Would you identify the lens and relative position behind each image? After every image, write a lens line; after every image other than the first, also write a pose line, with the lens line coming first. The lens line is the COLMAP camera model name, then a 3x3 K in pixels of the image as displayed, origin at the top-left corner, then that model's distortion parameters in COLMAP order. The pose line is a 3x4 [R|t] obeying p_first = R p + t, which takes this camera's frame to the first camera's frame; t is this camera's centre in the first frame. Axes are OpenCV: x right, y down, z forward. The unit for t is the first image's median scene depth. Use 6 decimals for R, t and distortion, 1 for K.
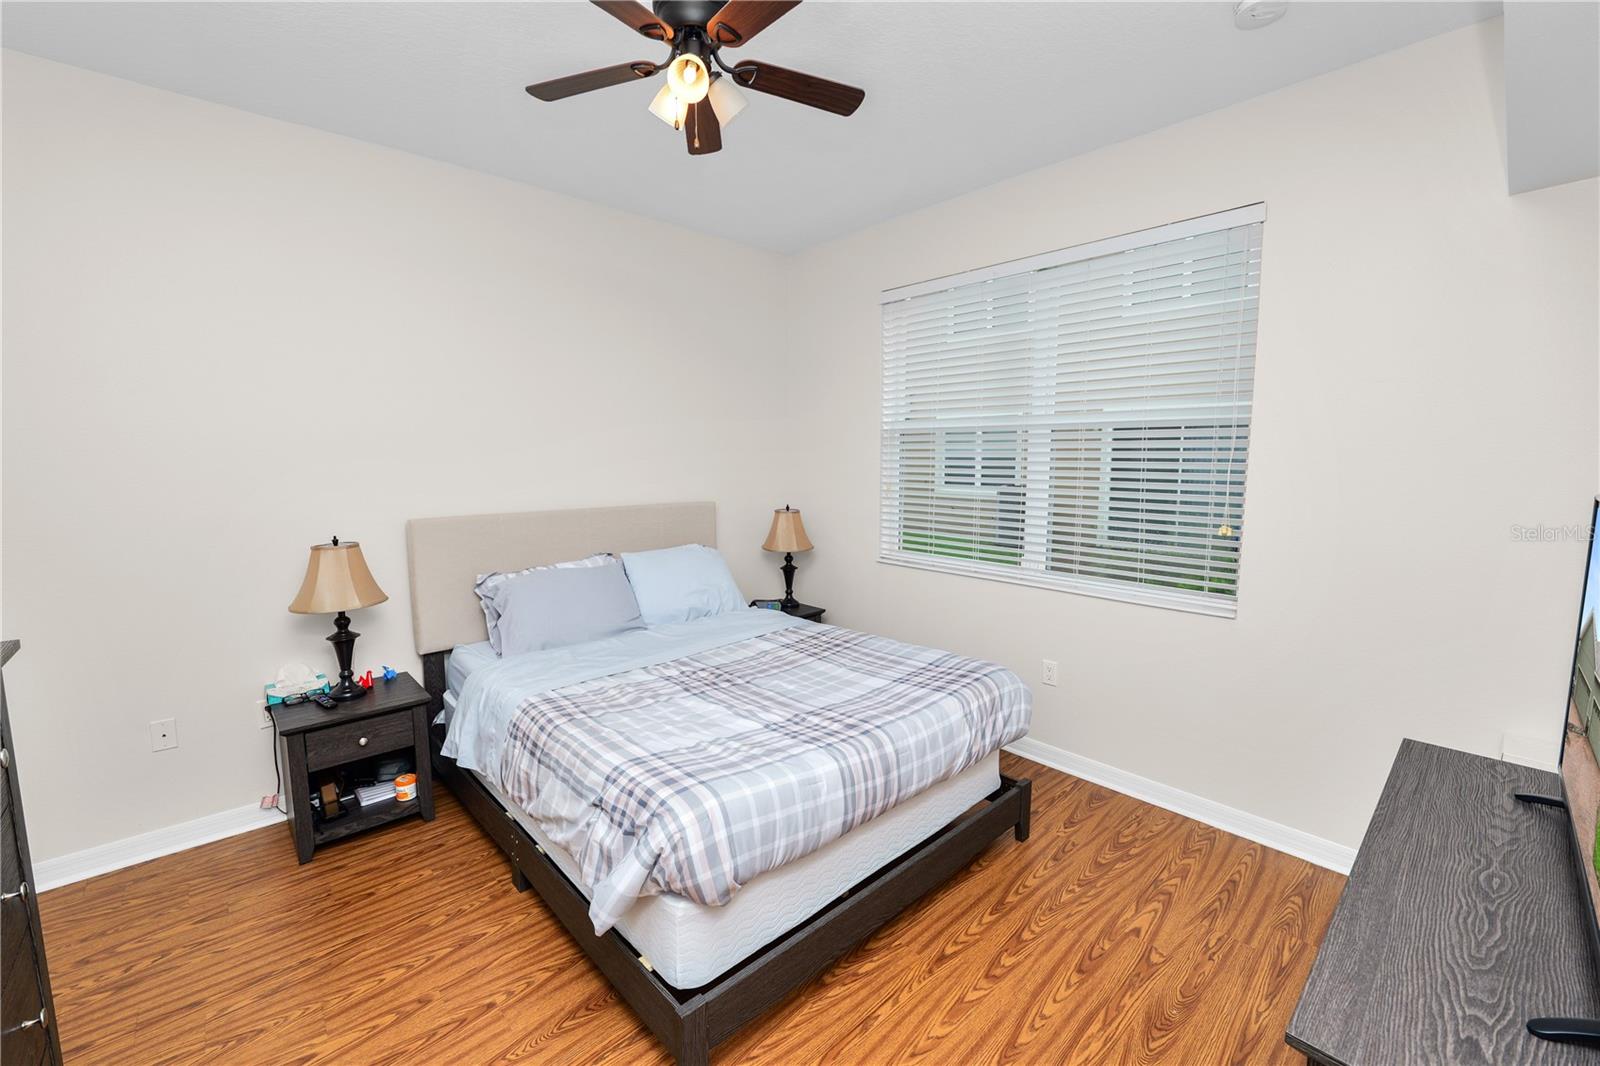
lens RADIAL K [[656.4, 0, 797.6], [0, 656.4, 529.9], [0, 0, 1]] dist [-0.009603, -0.000247]
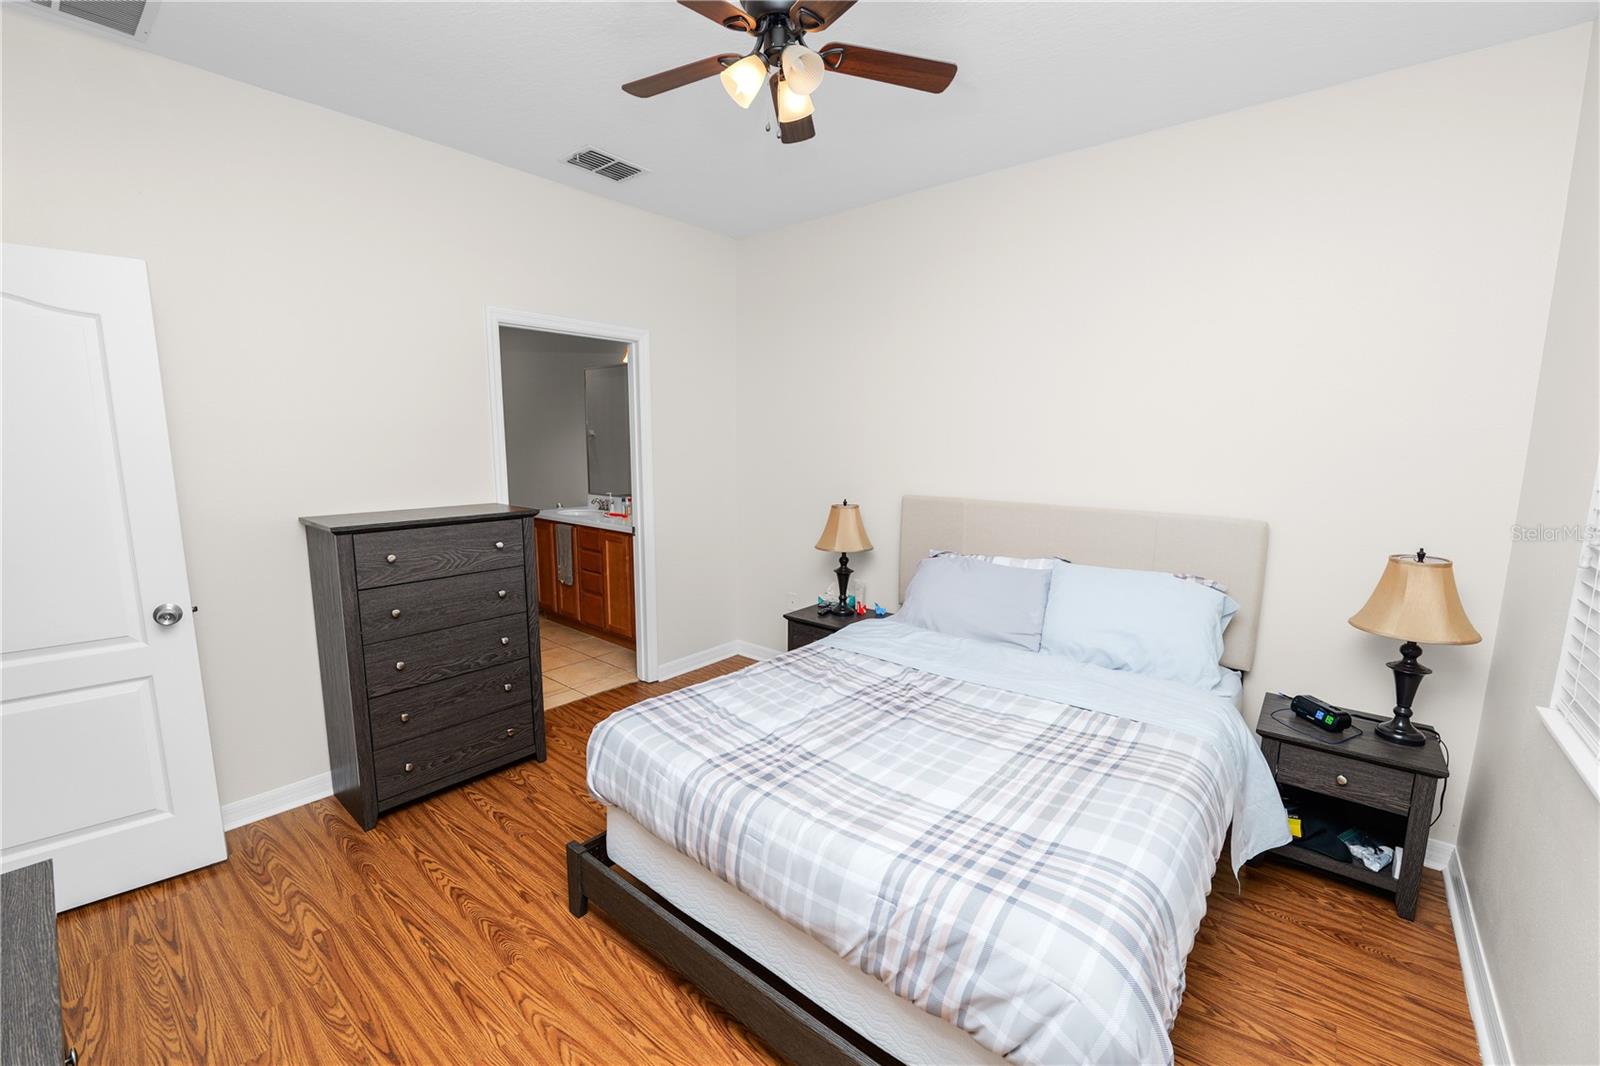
lens RADIAL K [[646.0, 0, 761.2], [0, 646.0, 545.7], [0, 0, 1]] dist [-0.055637, -0.000007]
pose [[0.088204, 0.157646, -0.983549, 0.654671], [-0.133961, 0.980304, 0.145113, -0.065546], [0.987053, 0.118957, 0.107585, 0.727430]]
